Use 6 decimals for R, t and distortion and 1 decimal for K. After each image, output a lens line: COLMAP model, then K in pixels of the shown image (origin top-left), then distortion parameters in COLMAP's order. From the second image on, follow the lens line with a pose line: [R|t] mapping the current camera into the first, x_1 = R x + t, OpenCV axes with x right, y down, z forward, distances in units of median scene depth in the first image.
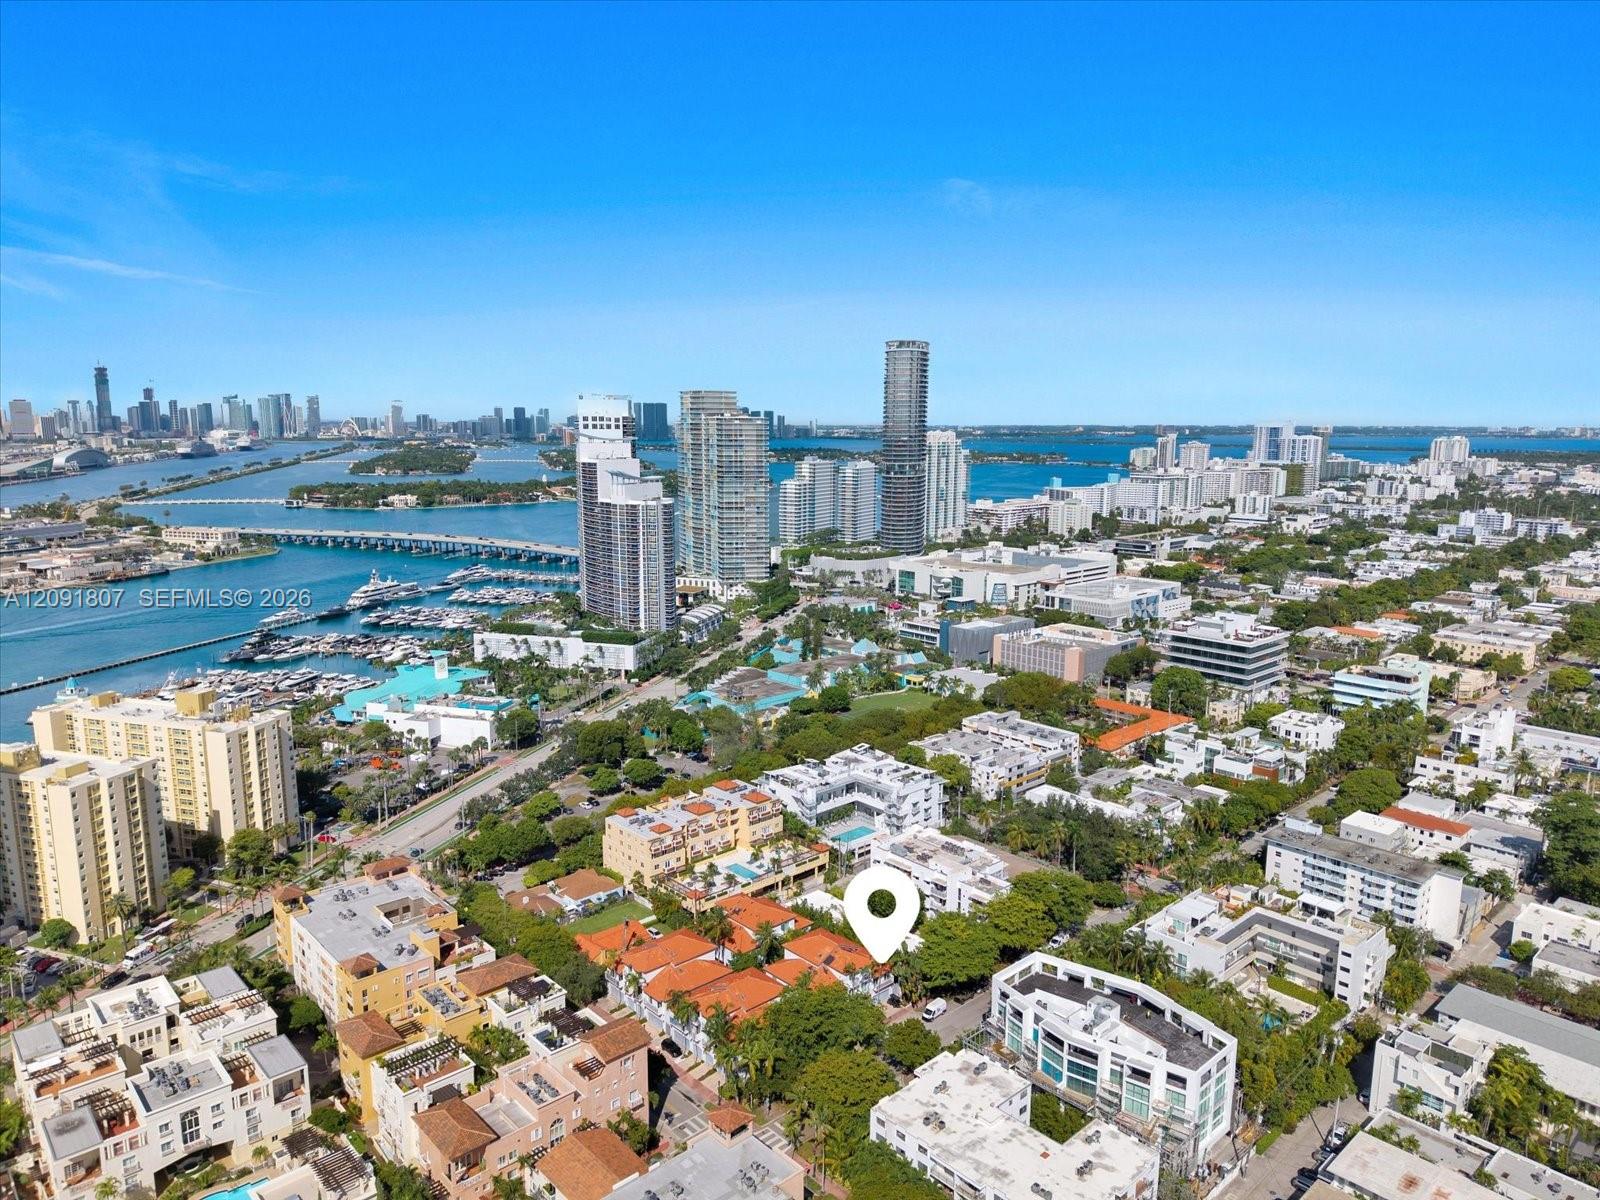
lens RADIAL K [[1045.7, 0, 800.0], [0, 1045.7, 600.0], [0, 0, 1]] dist [0.084818, -0.108688]
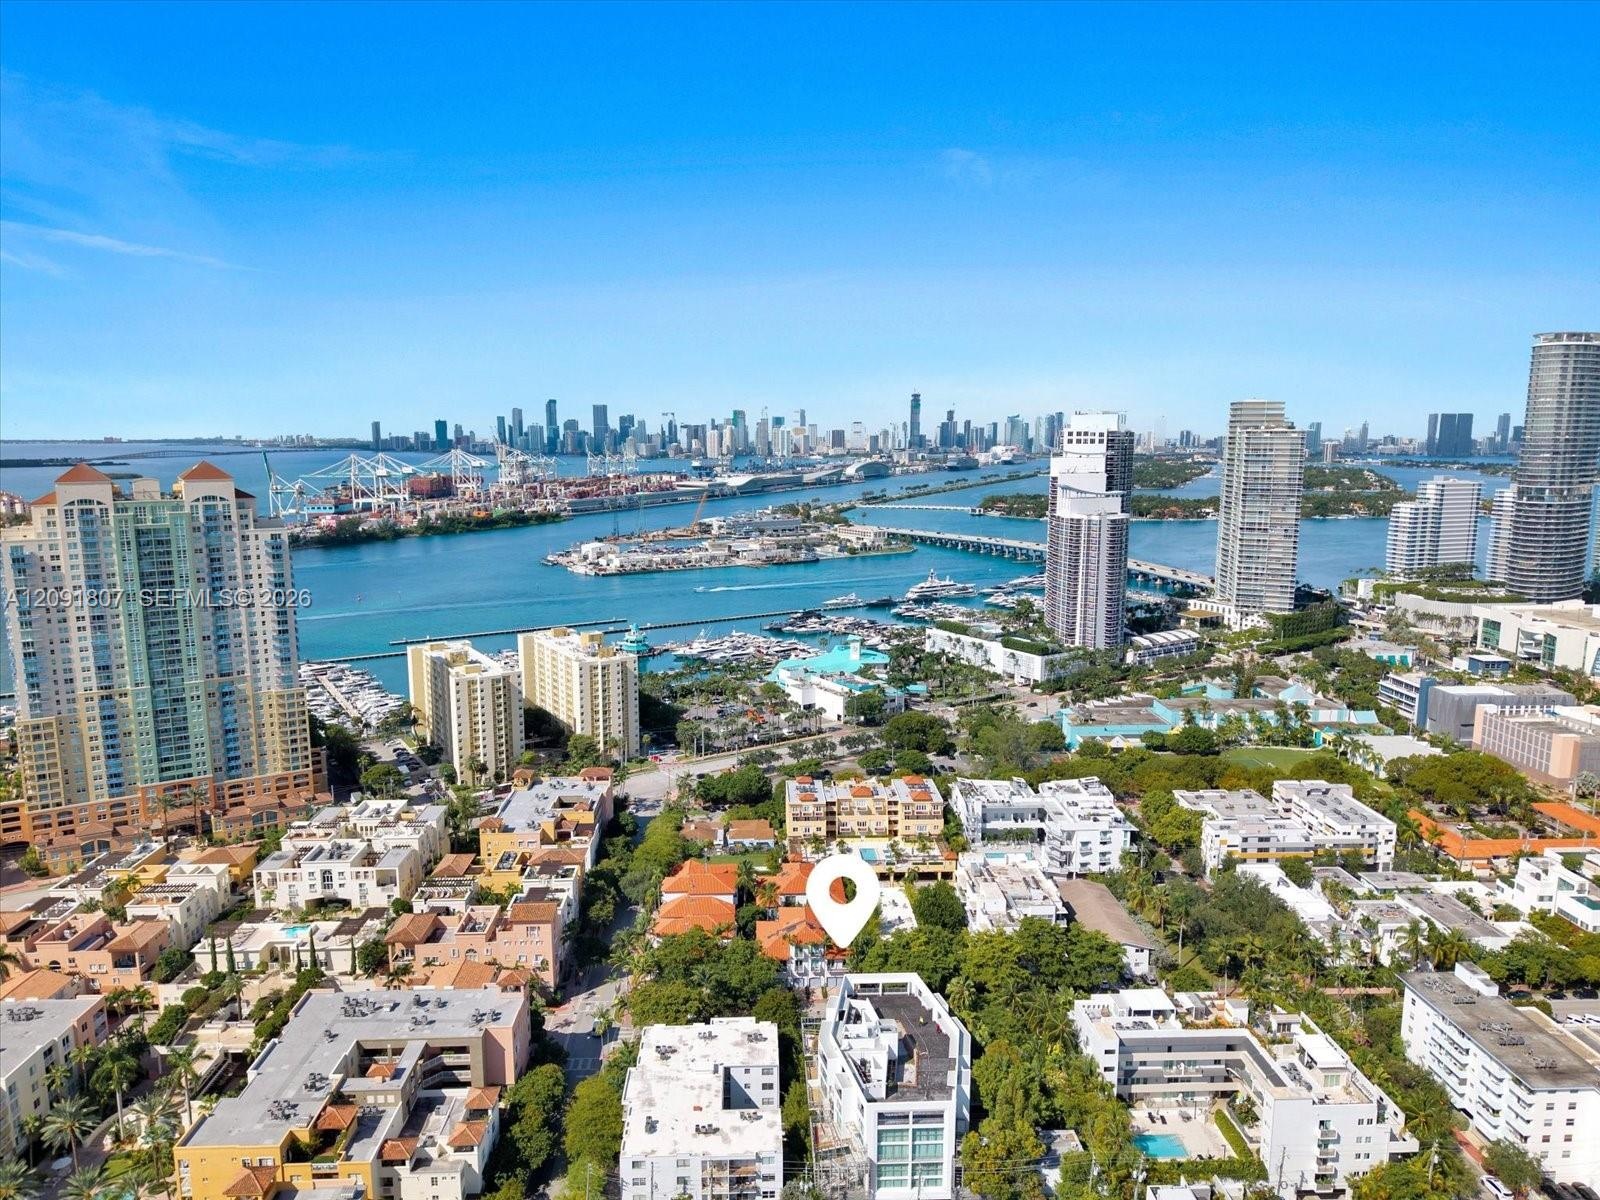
lens RADIAL K [[1045.7, 0, 800.0], [0, 1045.7, 600.0], [0, 0, 1]] dist [0.084818, -0.108688]
pose [[0.768930, 0.095321, -0.632187, 0.253756], [-0.104174, 0.994288, 0.023212, -0.008672], [0.630789, 0.048009, 0.774468, 0.052312]]
